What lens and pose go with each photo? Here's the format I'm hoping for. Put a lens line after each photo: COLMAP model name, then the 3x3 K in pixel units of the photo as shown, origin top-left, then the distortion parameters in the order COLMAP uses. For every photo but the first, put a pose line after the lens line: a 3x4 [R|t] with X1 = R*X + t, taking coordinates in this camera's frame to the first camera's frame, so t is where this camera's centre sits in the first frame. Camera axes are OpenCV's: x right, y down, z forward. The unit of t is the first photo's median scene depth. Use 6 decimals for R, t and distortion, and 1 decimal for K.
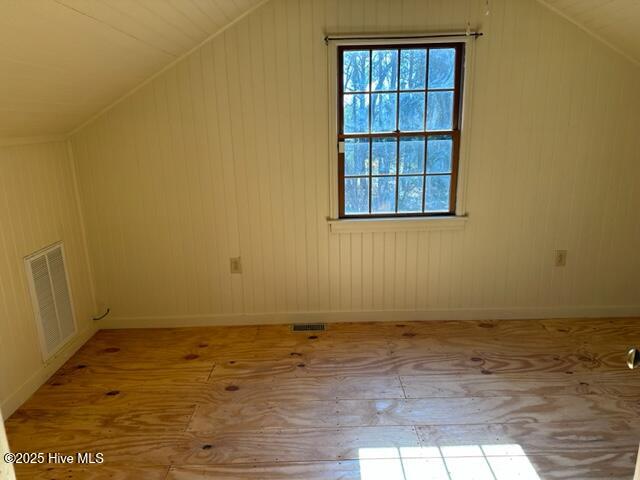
lens RADIAL K [[444.7, 0, 322.0], [0, 444.7, 238.5], [0, 0, 1]] dist [0.054942, -0.061948]
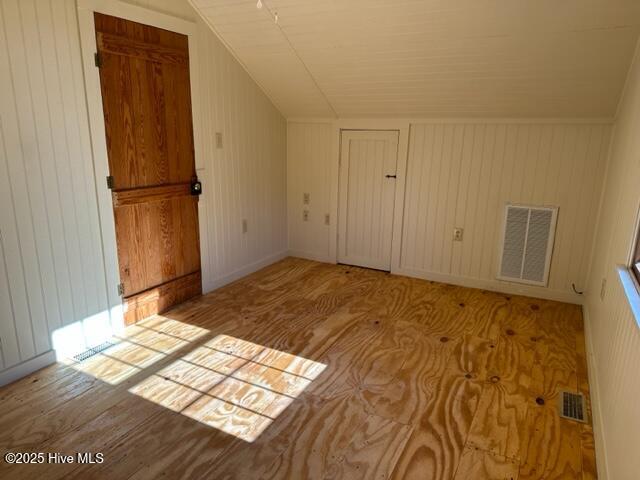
lens RADIAL K [[444.7, 0, 314.1], [0, 444.7, 237.4], [0, 0, 1]] dist [0.054942, -0.061948]
pose [[-0.479241, 0.227803, -0.847605, 0.808165], [-0.223836, 0.902073, 0.369000, -0.230709], [0.848661, 0.366564, -0.381320, 0.989124]]
